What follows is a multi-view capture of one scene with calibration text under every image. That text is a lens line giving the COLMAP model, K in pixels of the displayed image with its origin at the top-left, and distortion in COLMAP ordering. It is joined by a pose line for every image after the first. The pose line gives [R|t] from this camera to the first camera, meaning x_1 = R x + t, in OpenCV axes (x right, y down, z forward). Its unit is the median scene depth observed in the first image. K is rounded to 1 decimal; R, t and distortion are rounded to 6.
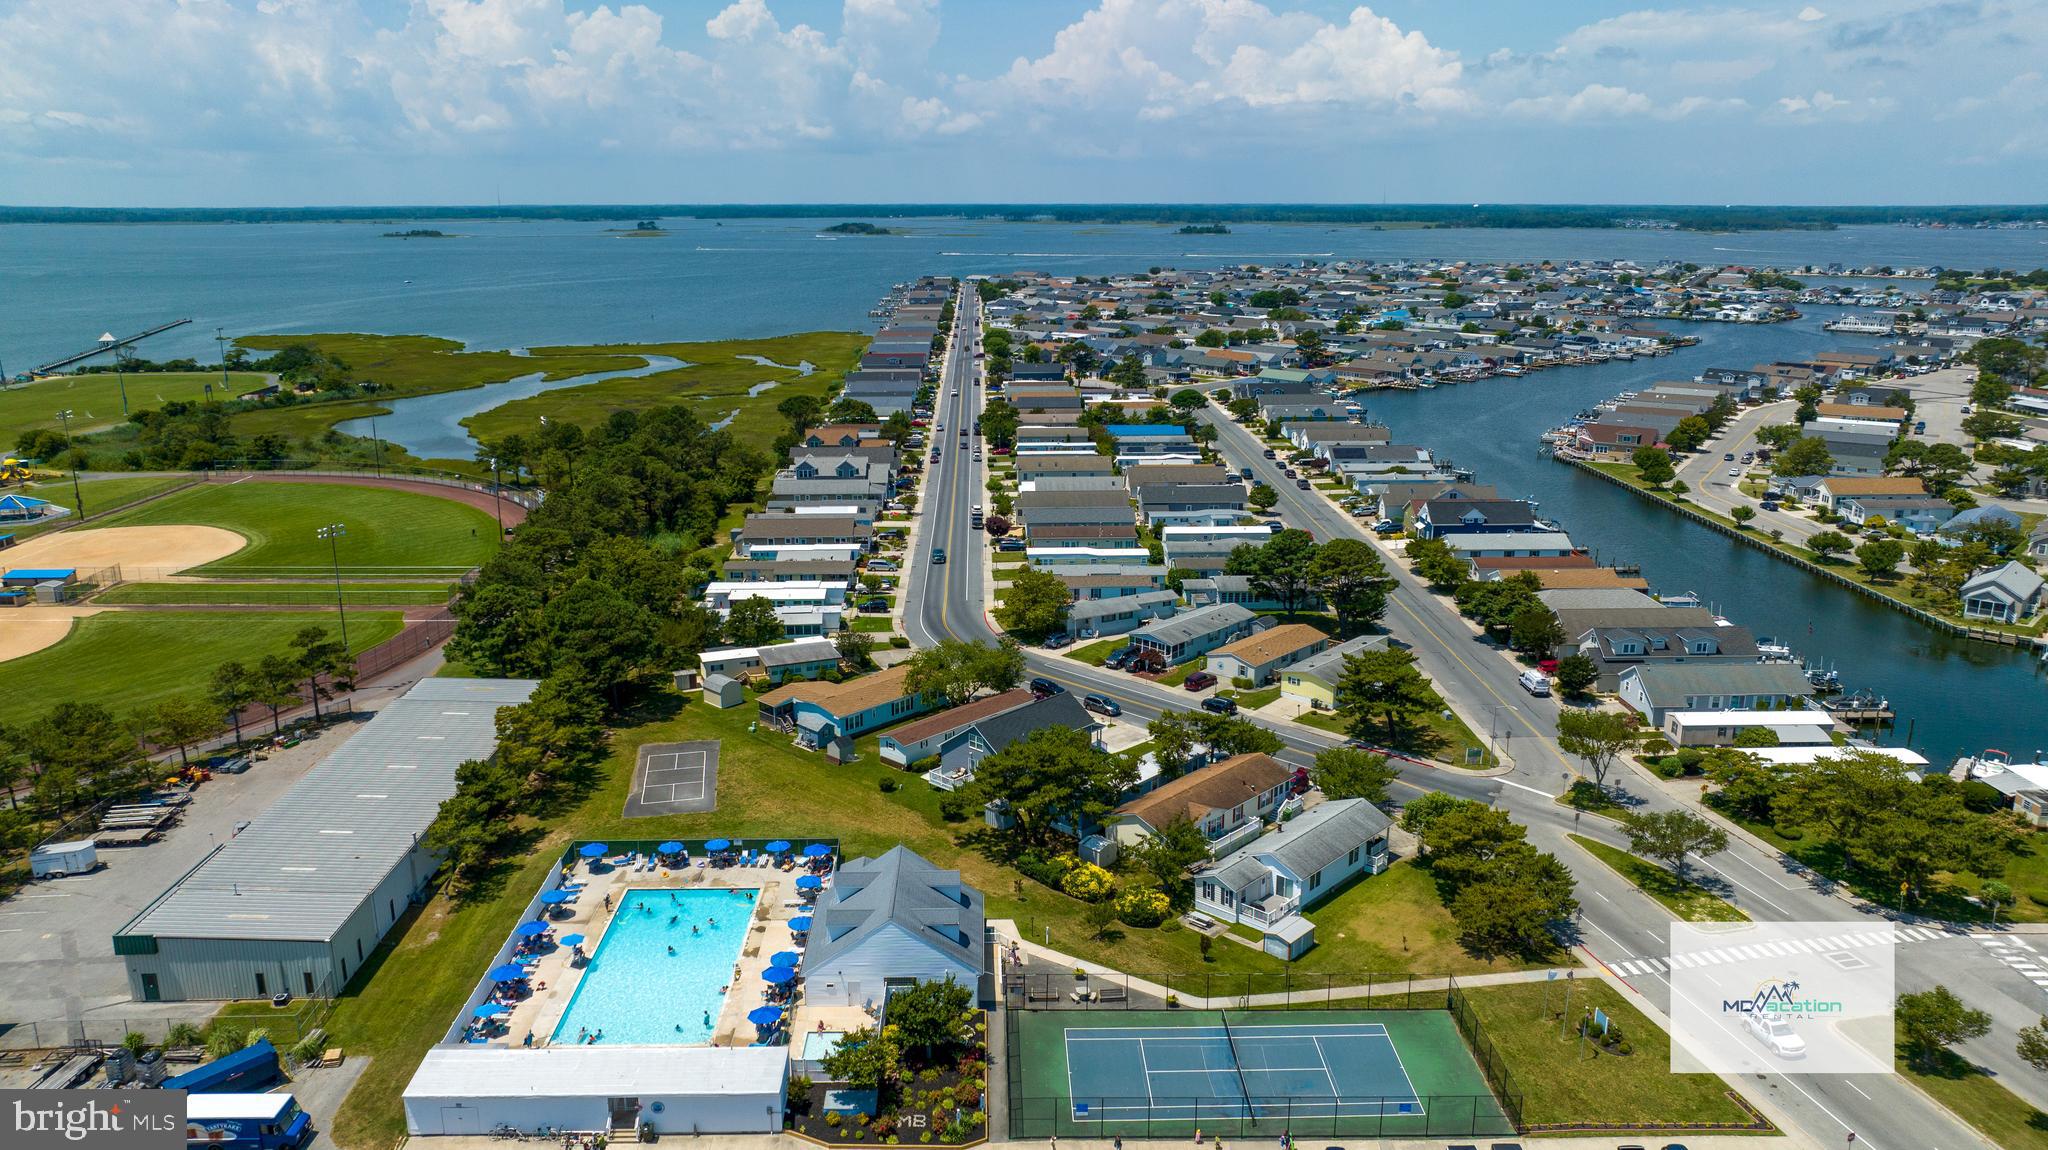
lens RADIAL K [[1457.0, 0, 1027.0], [0, 1457.0, 580.5], [0, 0, 1]] dist [-0.024973, 0.030468]
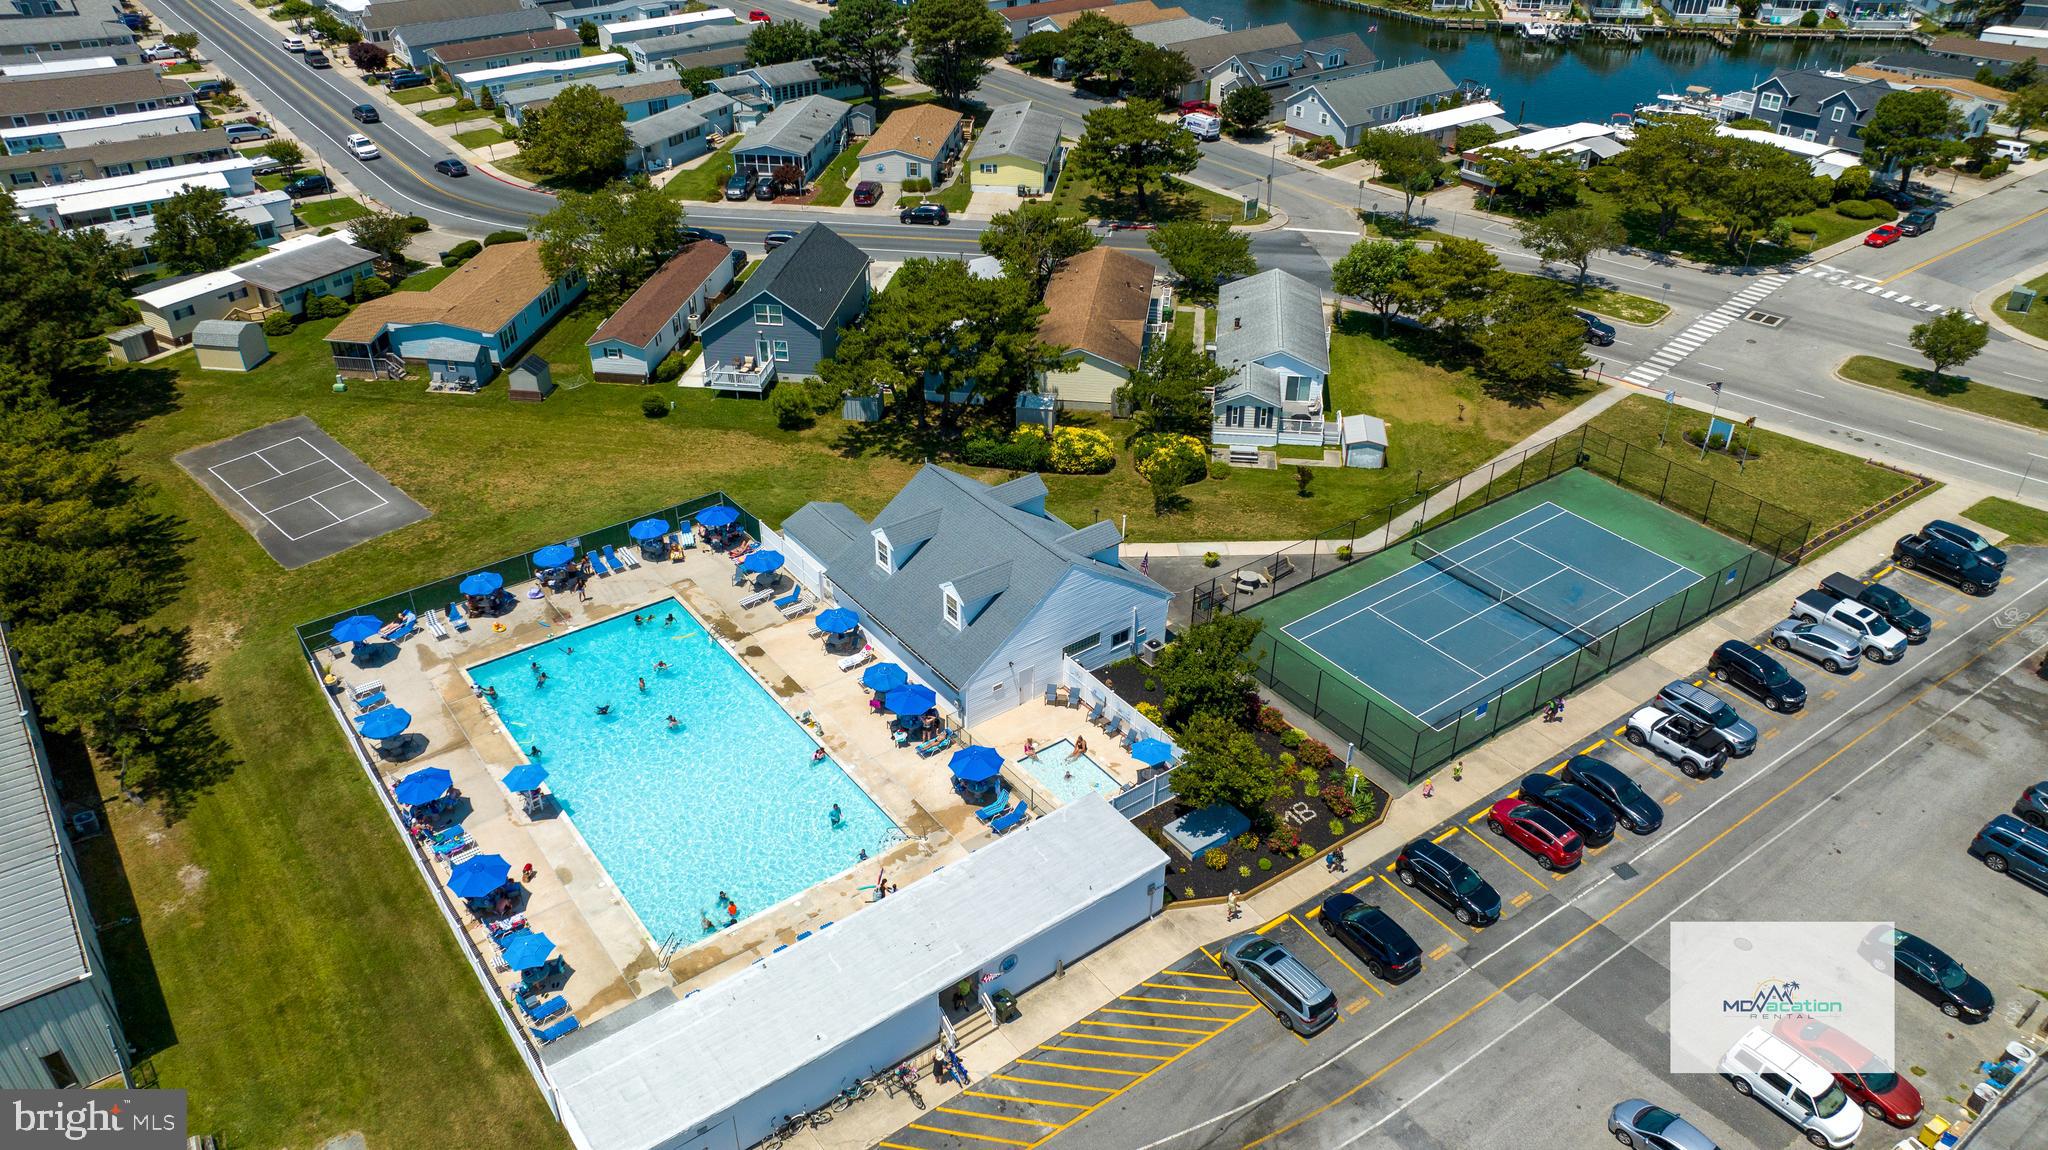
lens RADIAL K [[1457.0, 0, 1028.8], [0, 1457.0, 580.0], [0, 0, 1]] dist [-0.024973, 0.030468]
pose [[0.816197, -0.309409, 0.487943, -0.276475], [0.147963, 0.928295, 0.341138, 0.009684], [-0.558507, -0.206238, 0.803453, 0.311559]]
